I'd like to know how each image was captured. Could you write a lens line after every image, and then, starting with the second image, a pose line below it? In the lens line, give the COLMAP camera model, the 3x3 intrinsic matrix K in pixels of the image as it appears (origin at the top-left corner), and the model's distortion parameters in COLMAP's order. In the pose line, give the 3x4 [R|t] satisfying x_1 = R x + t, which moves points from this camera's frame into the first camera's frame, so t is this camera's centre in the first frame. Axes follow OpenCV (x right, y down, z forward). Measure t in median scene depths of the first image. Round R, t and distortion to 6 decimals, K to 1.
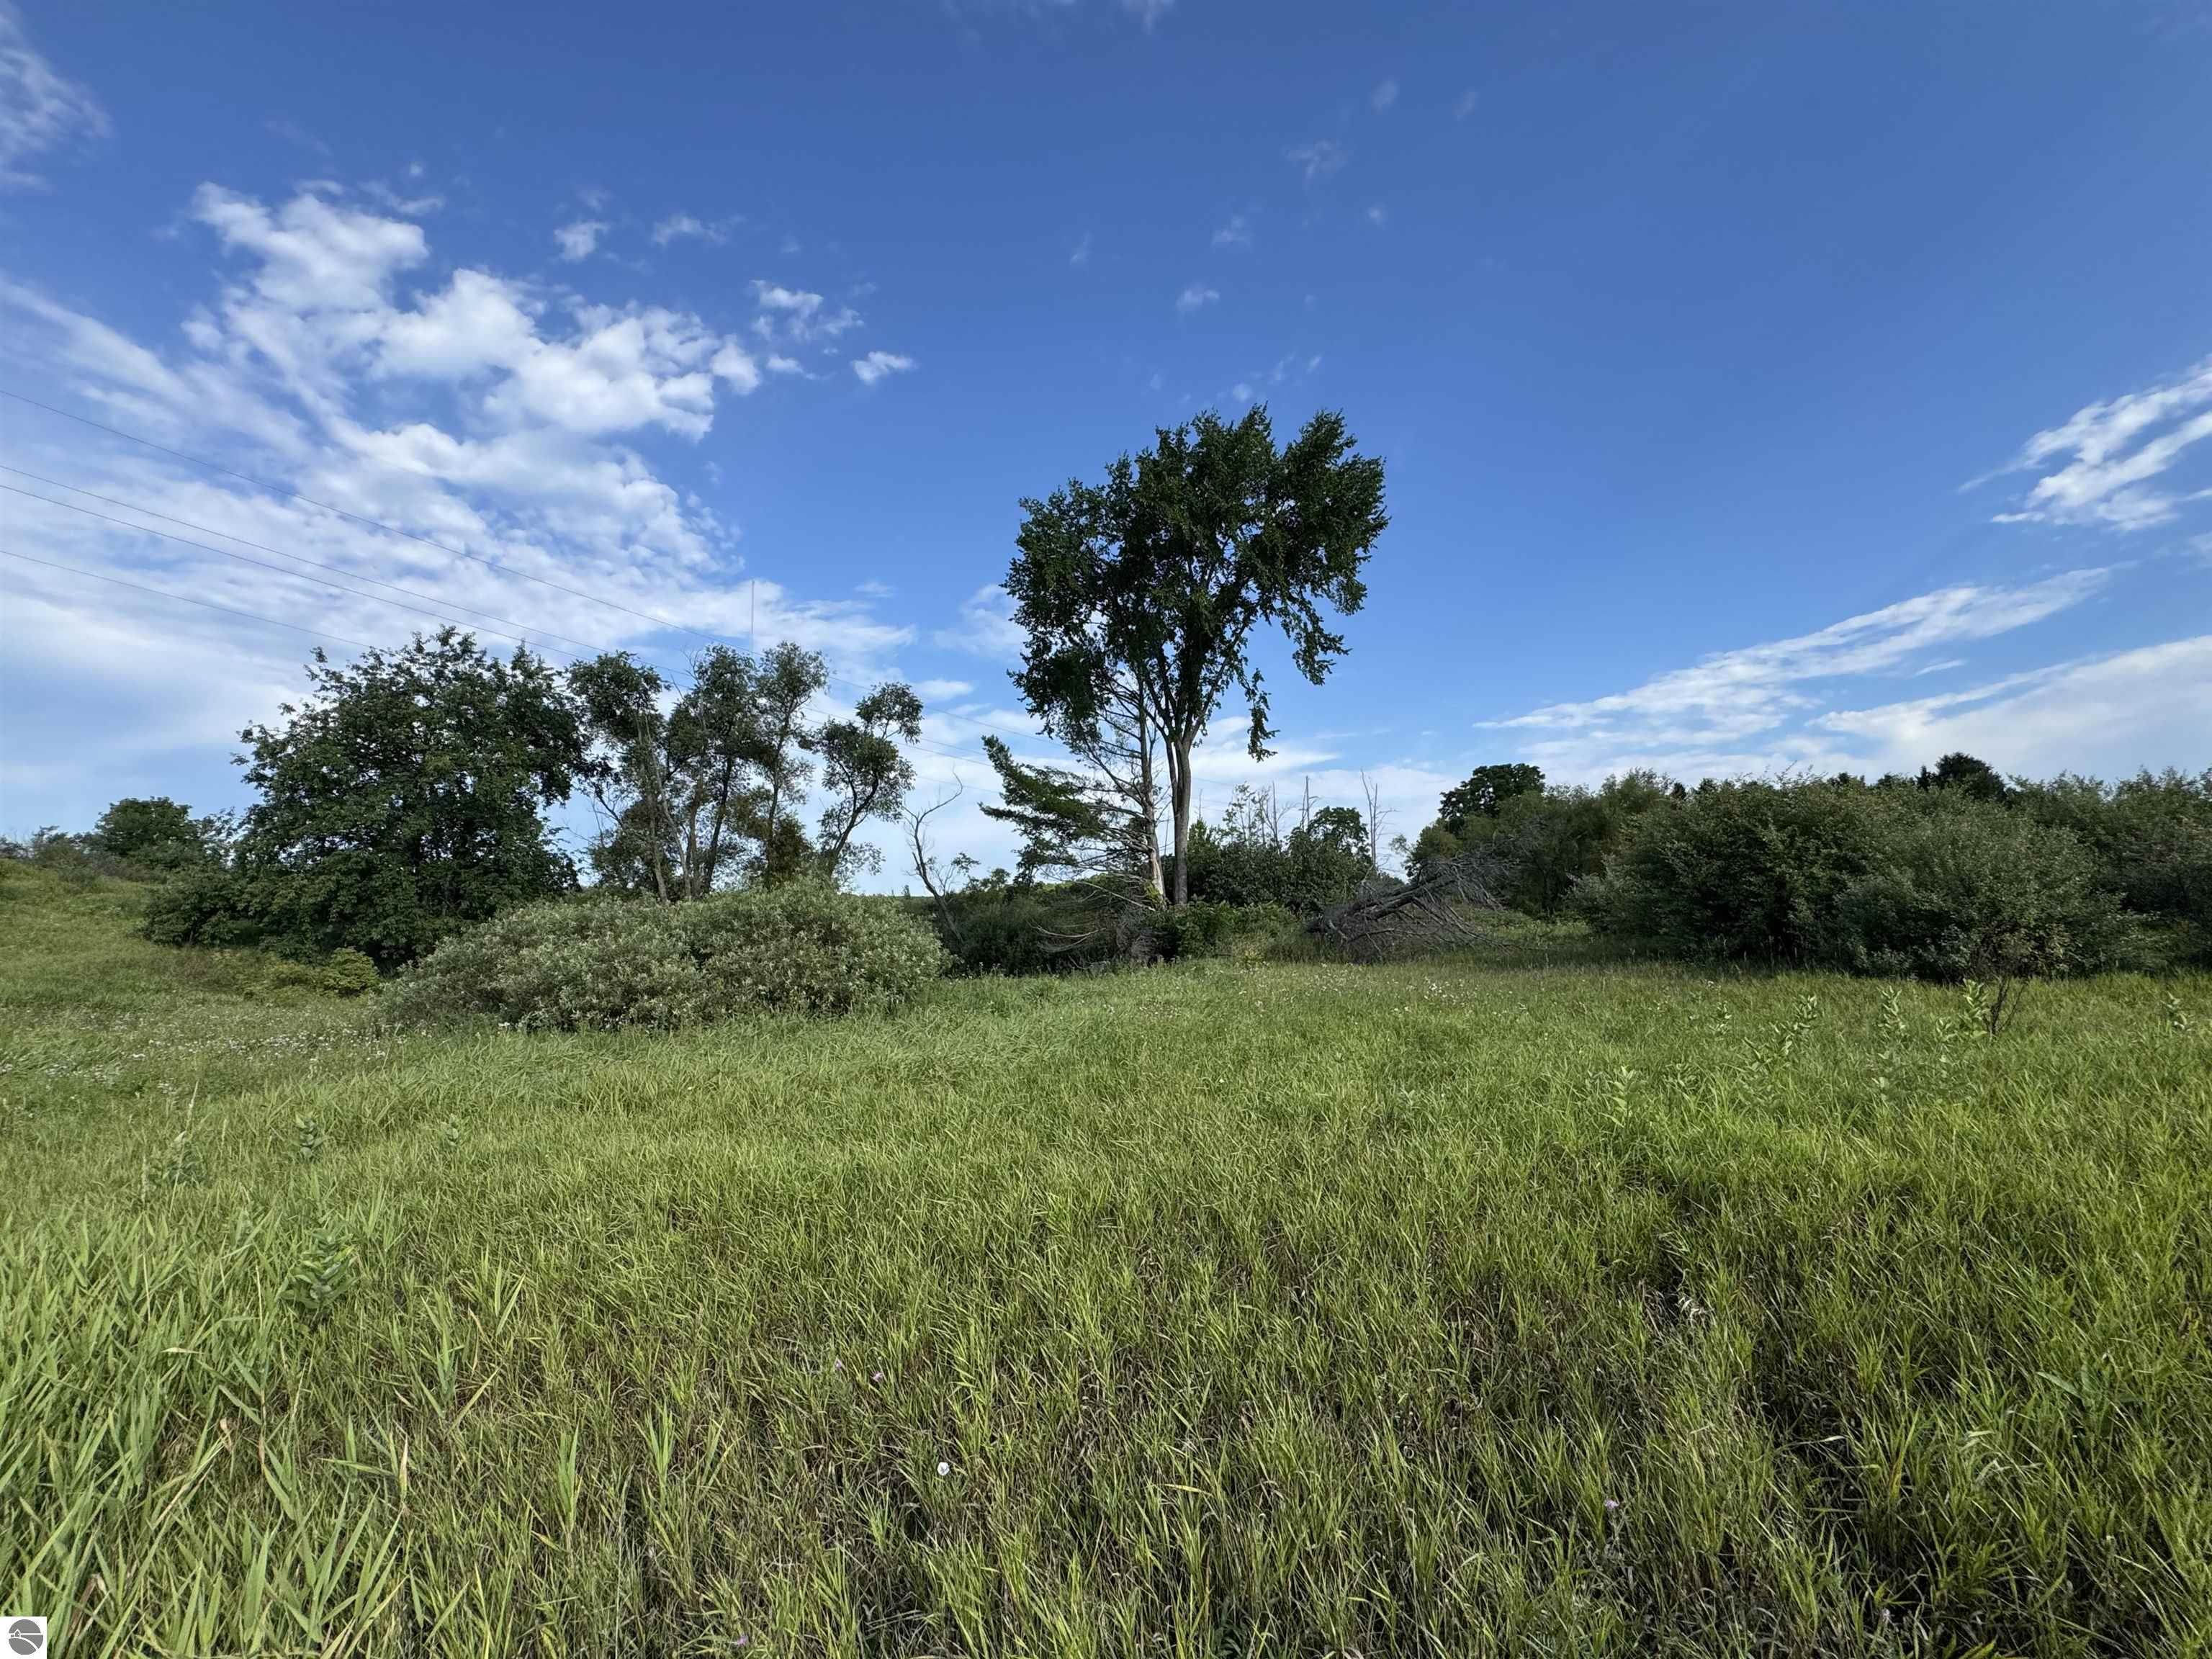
lens RADIAL K [[882.7, 0, 1122.8], [0, 882.7, 816.9], [0, 0, 1]] dist [-0.001768, -0.000389]
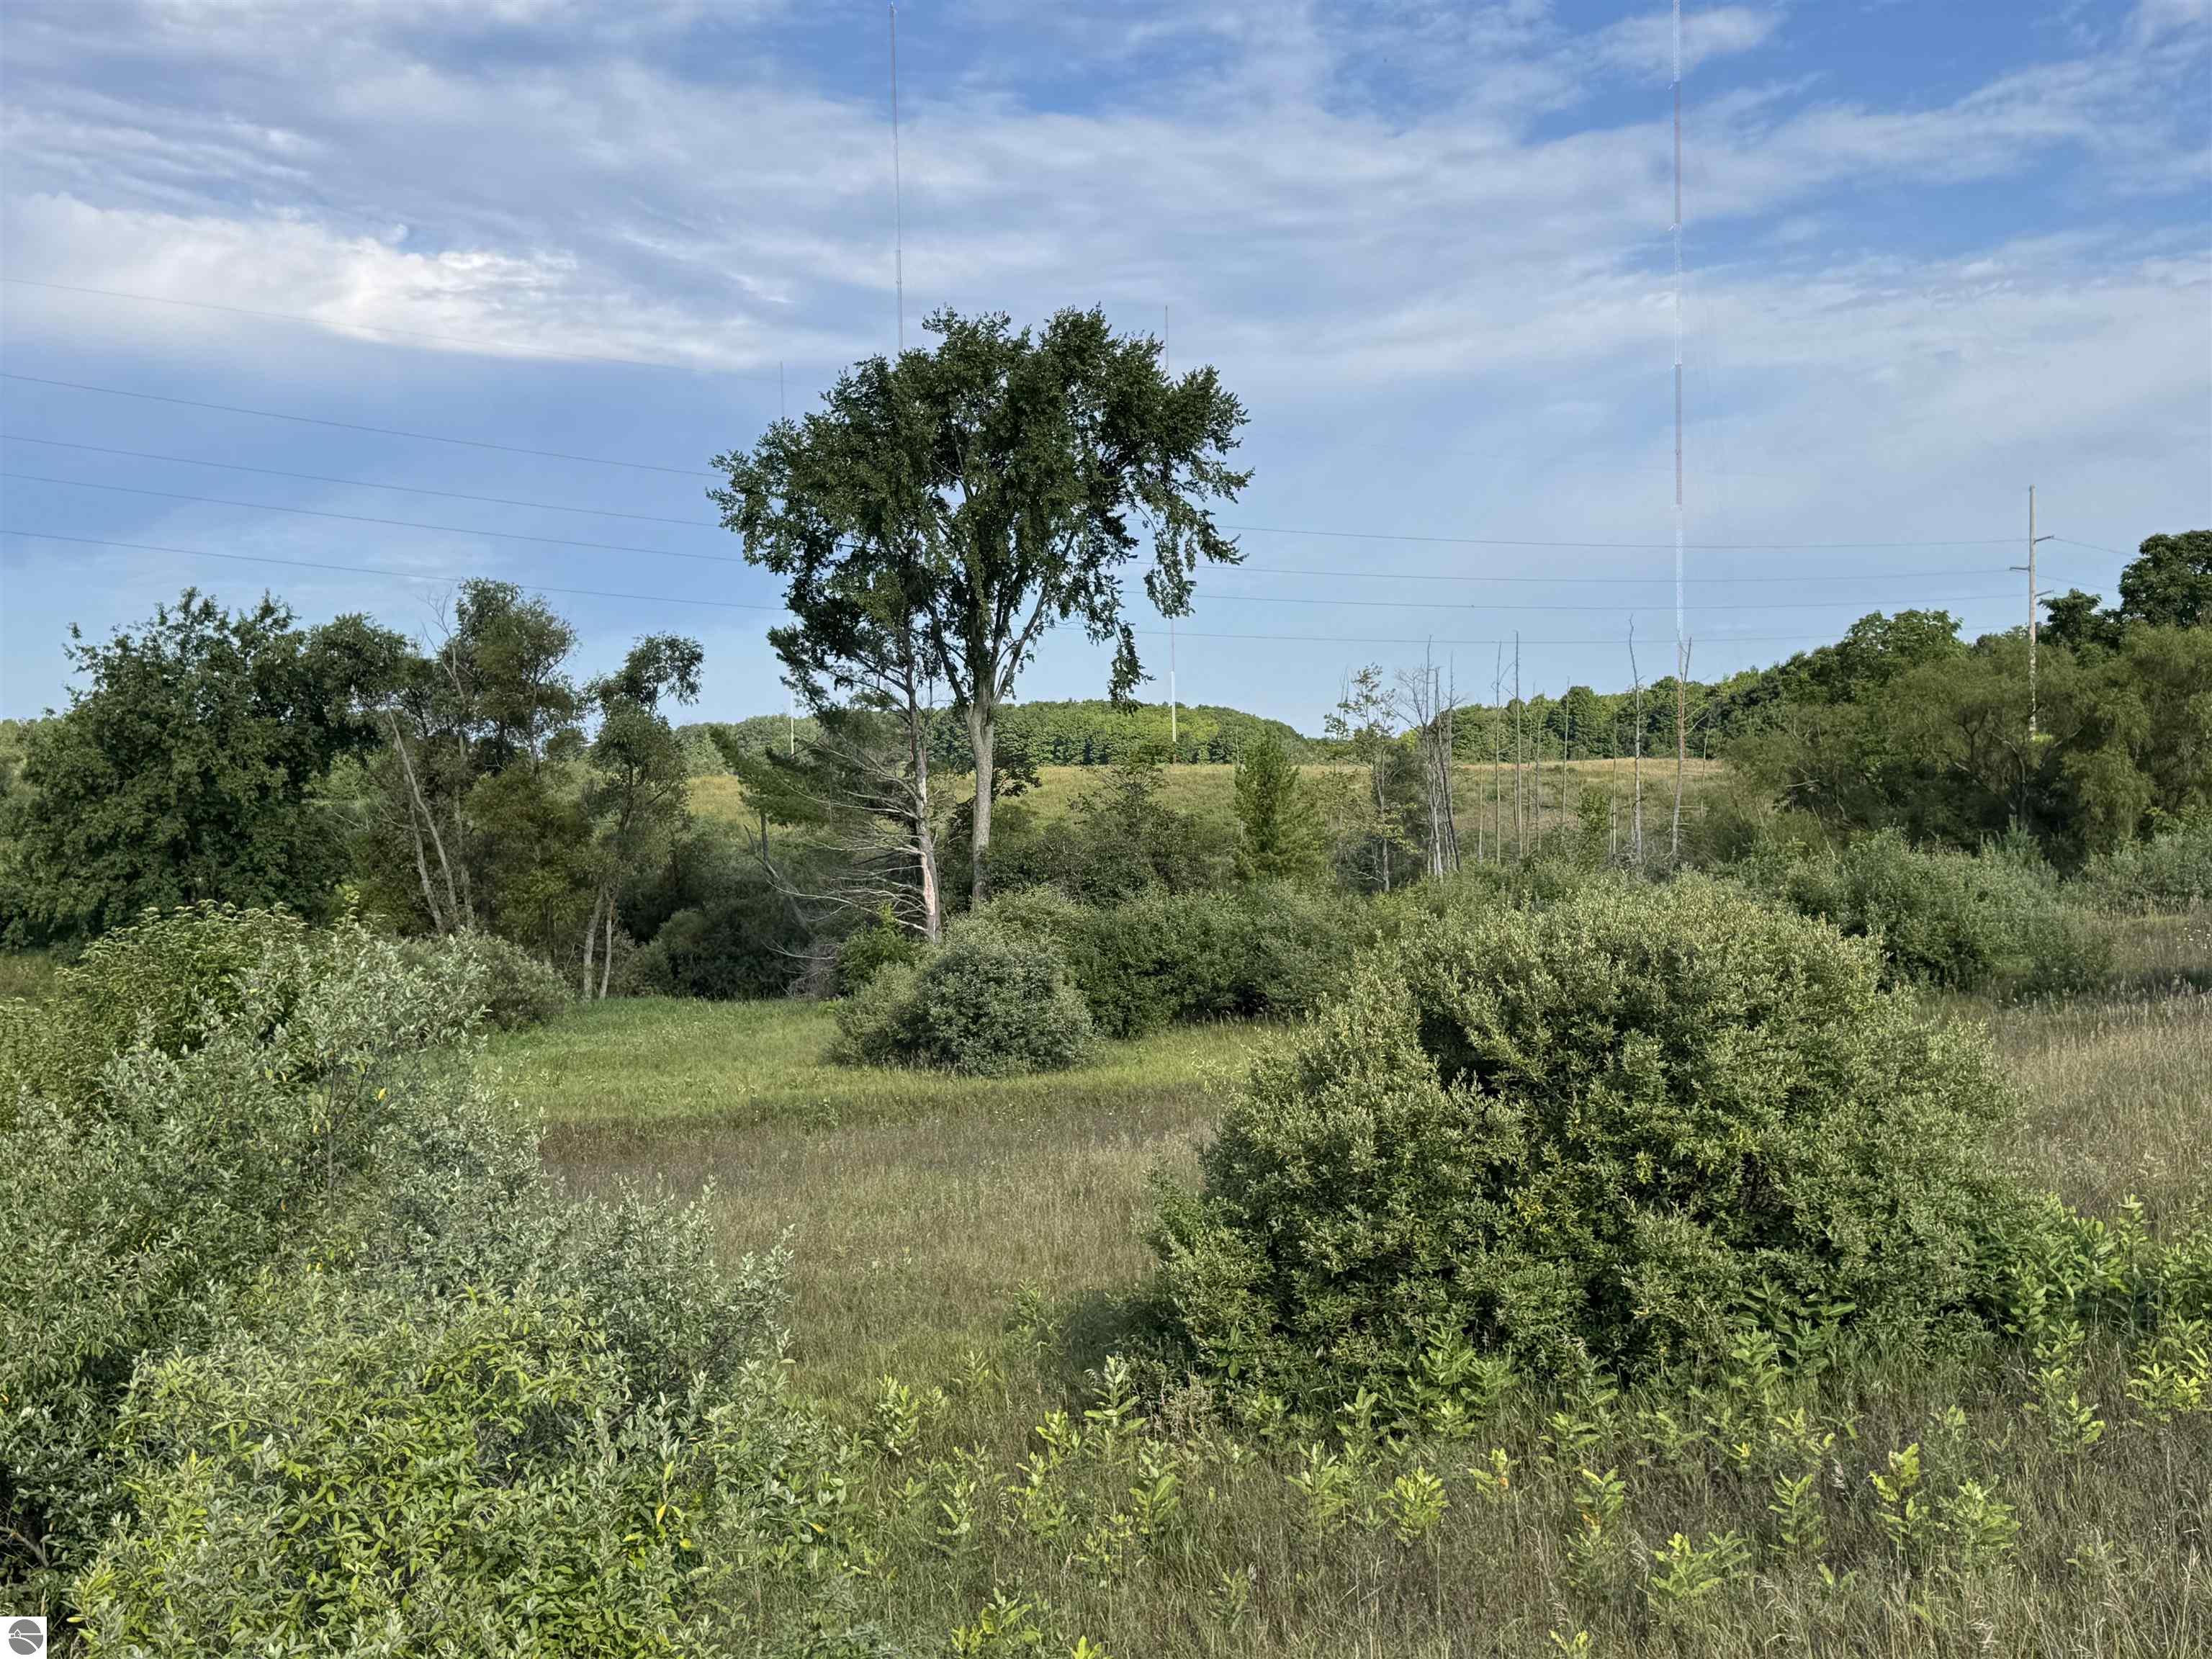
lens RADIAL K [[2374.5, 0, 1102.1], [0, 2374.5, 828.0], [0, 0, 1]] dist [0.001995, 0.000000]
pose [[0.941307, 0.003818, -0.337530, 0.839077], [0.033185, 0.994045, 0.103791, -0.186603], [0.335916, -0.108900, 0.935575, -0.879255]]
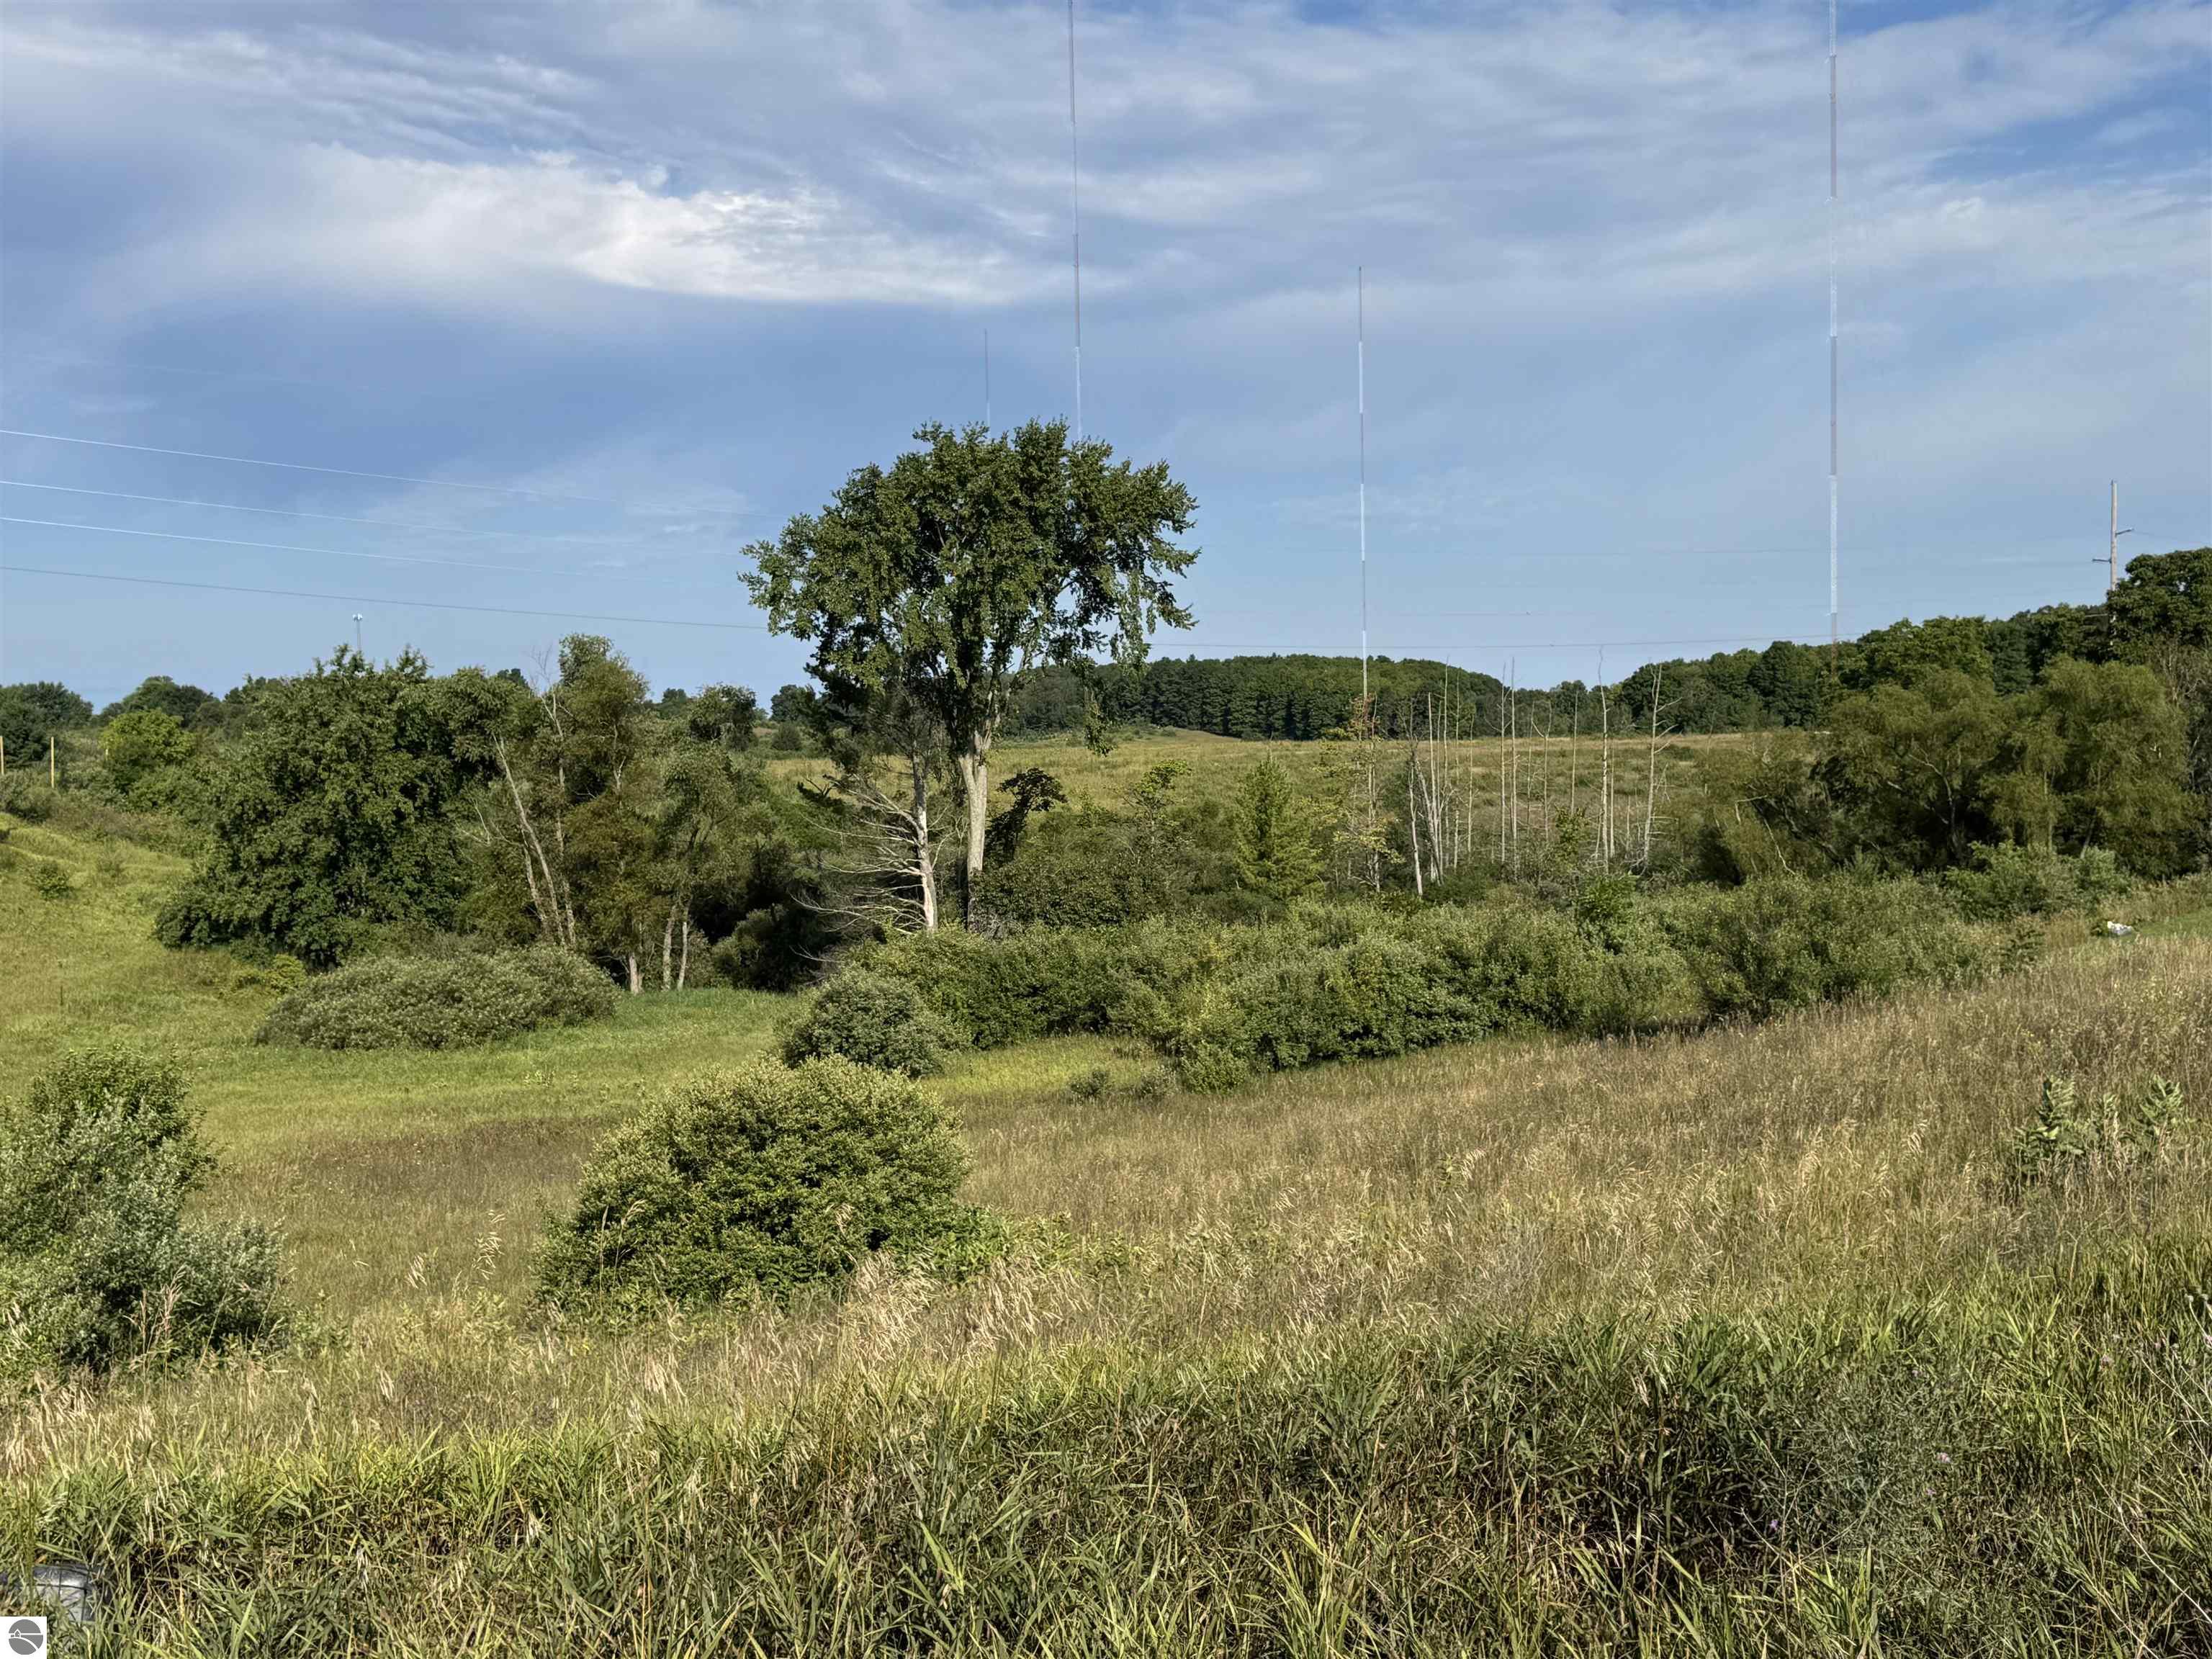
lens RADIAL K [[2374.5, 0, 1097.8], [0, 2374.5, 842.0], [0, 0, 1]] dist [0.001995, 0.000000]
pose [[0.901716, 0.016330, -0.432019, 1.207519], [0.044244, 0.990554, 0.129790, -0.296326], [0.430058, -0.136149, 0.892476, -1.107981]]
